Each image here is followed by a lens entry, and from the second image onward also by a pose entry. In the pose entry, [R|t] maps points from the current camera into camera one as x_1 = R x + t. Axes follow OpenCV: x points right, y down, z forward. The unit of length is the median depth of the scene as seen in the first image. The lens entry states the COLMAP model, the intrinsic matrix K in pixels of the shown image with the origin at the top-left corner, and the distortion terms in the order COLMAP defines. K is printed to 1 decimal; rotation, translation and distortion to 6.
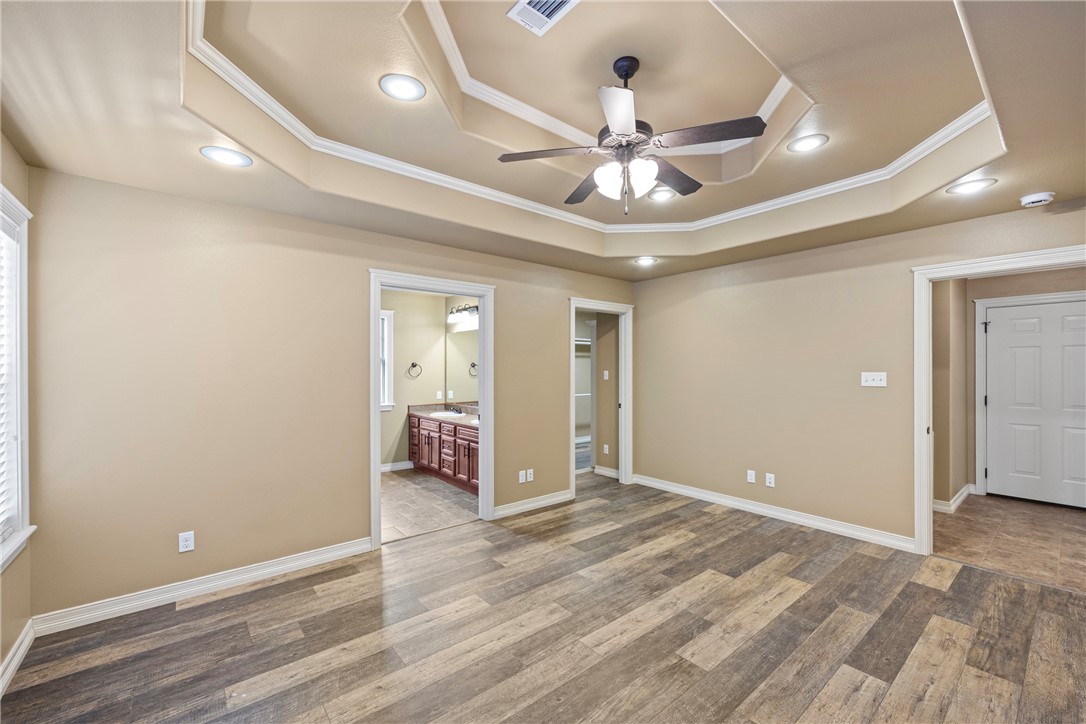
lens RADIAL K [[429.2, 0, 561.0], [0, 429.2, 370.0], [0, 0, 1]] dist [0.001653, 0.000054]
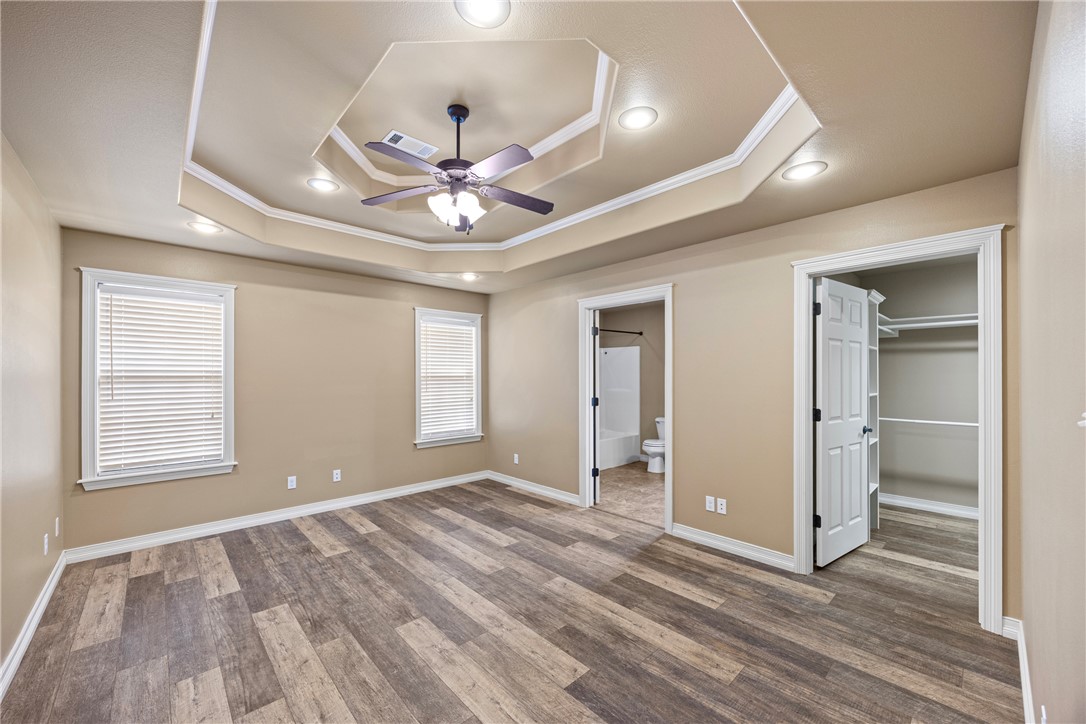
lens RADIAL K [[429.2, 0, 532.2], [0, 429.2, 372.7], [0, 0, 1]] dist [0.001653, 0.000054]
pose [[0.025461, -0.008344, -0.999641, 1.035896], [0.000707, 0.999965, -0.008328, 0.006229], [0.999676, -0.000495, 0.025466, 0.908355]]
